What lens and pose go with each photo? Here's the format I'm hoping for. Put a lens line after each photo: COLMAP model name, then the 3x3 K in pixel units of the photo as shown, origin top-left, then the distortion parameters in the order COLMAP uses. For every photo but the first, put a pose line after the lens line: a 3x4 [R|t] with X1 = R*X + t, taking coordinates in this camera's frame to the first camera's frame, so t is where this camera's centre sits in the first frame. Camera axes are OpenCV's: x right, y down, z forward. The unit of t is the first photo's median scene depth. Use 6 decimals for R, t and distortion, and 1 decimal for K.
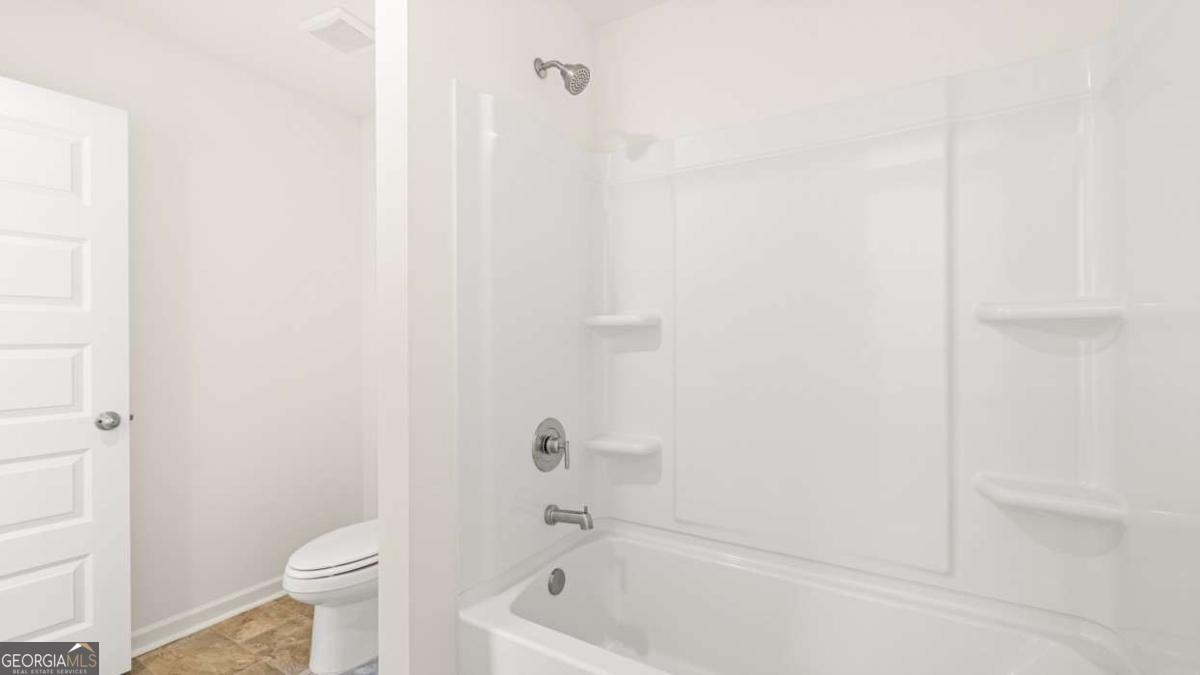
lens RADIAL K [[509.6, 0, 597.9], [0, 509.6, 343.6], [0, 0, 1]] dist [0.002652, 0.000353]
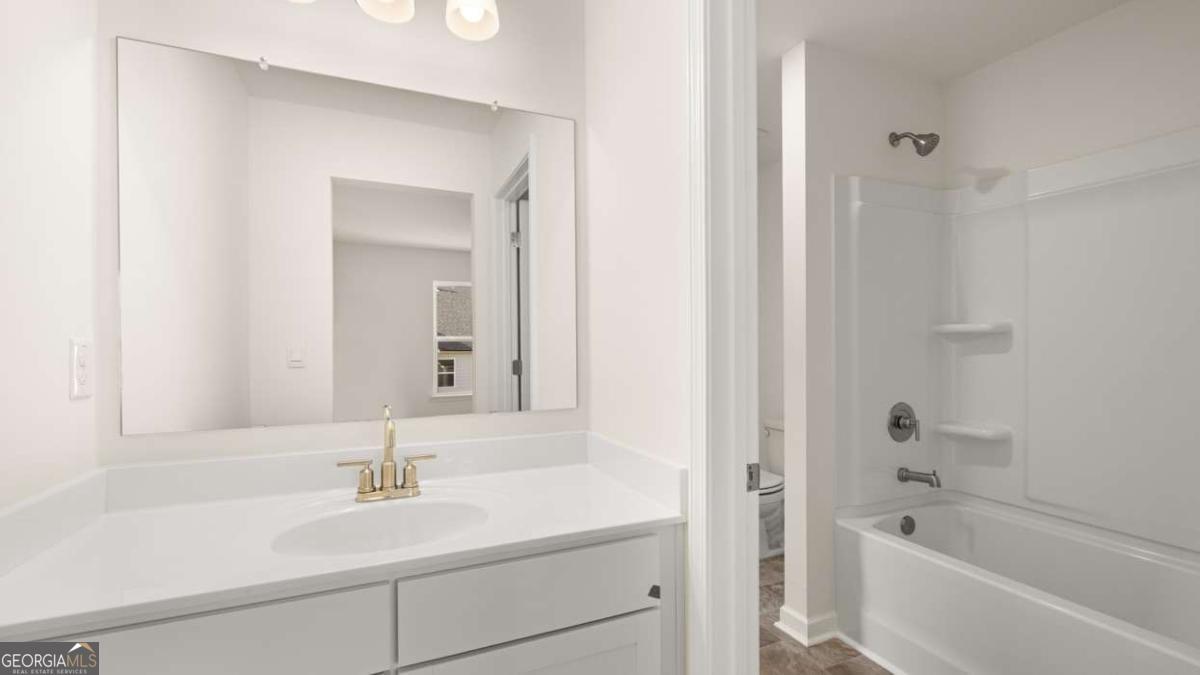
lens RADIAL K [[509.6, 0, 597.9], [0, 509.6, 343.6], [0, 0, 1]] dist [0.002652, 0.000353]
pose [[0.823357, 0.002323, -0.567519, 0.007478], [-0.008894, 0.999922, -0.008811, 0.010894], [0.567454, 0.012301, 0.823313, -0.555074]]
